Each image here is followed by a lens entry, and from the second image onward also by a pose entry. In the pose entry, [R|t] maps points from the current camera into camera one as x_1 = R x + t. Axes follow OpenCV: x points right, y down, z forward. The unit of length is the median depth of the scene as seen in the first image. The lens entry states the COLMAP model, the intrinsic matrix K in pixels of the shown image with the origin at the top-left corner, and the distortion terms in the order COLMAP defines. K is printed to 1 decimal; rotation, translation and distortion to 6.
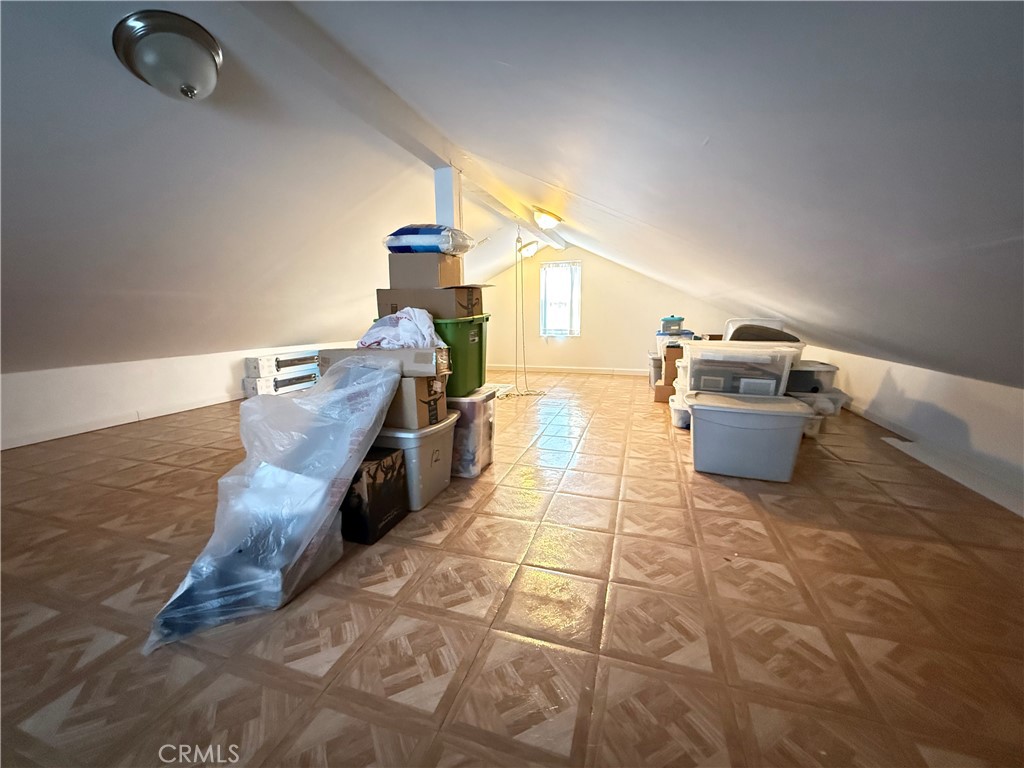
lens RADIAL K [[409.3, 0, 512.8], [0, 409.3, 382.9], [0, 0, 1]] dist [0.000691, -0.000220]
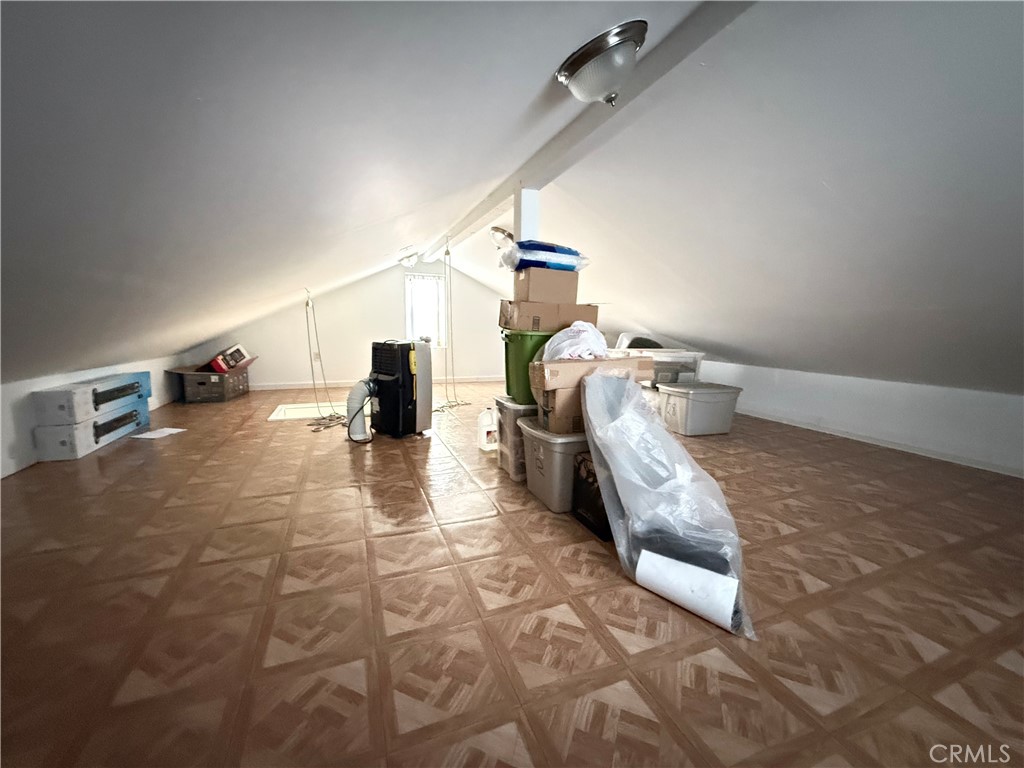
lens RADIAL K [[409.3, 0, 512.3], [0, 409.3, 383.2], [0, 0, 1]] dist [0.000691, -0.000220]
pose [[0.765134, -0.069986, 0.640056, -0.787179], [0.085602, 0.996307, 0.006610, -0.031742], [-0.638155, 0.049733, 0.768300, 0.209158]]
